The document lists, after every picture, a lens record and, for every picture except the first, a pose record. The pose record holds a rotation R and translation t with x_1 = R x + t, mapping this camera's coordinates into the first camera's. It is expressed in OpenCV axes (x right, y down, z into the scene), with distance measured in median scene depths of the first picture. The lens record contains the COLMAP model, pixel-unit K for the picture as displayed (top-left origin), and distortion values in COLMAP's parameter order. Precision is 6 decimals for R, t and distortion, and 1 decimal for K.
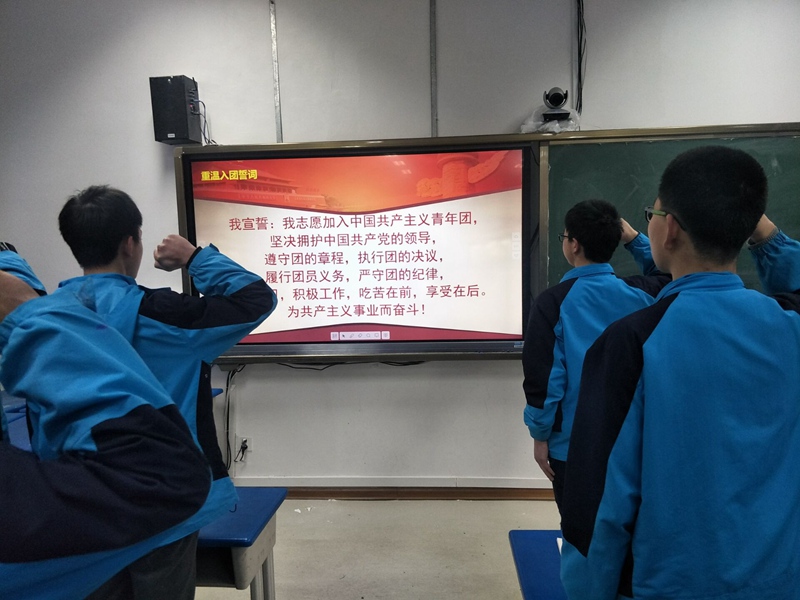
lens RADIAL K [[703.4, 0, 400.4], [0, 703.4, 309.5], [0, 0, 1]] dist [0.094087, -0.127165]
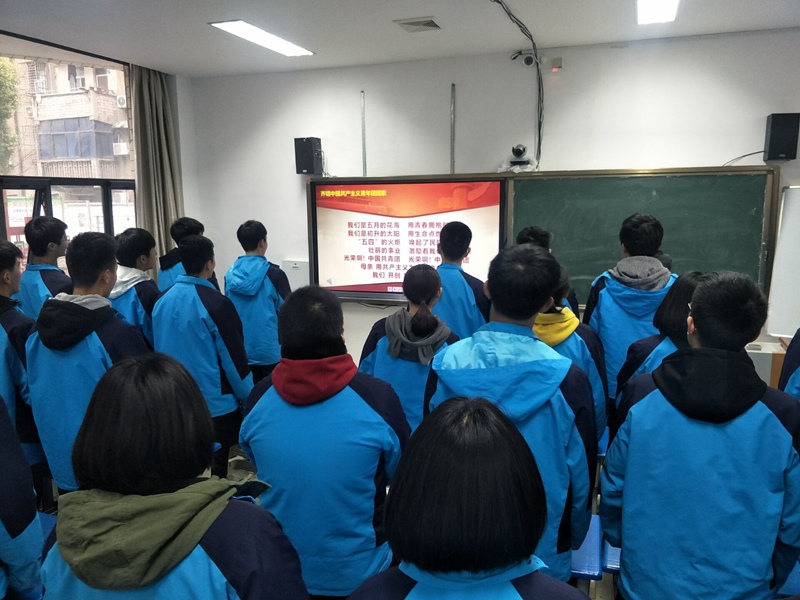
lens RADIAL K [[680.0, 0, 400.0], [0, 680.0, 300.0], [0, 0, 1]] dist [0.079274, -0.176317]
pose [[0.970062, 0.049739, -0.237709, 0.332450], [-0.041733, 0.998383, 0.038598, -0.000060], [0.239245, -0.027522, 0.970569, -0.607393]]
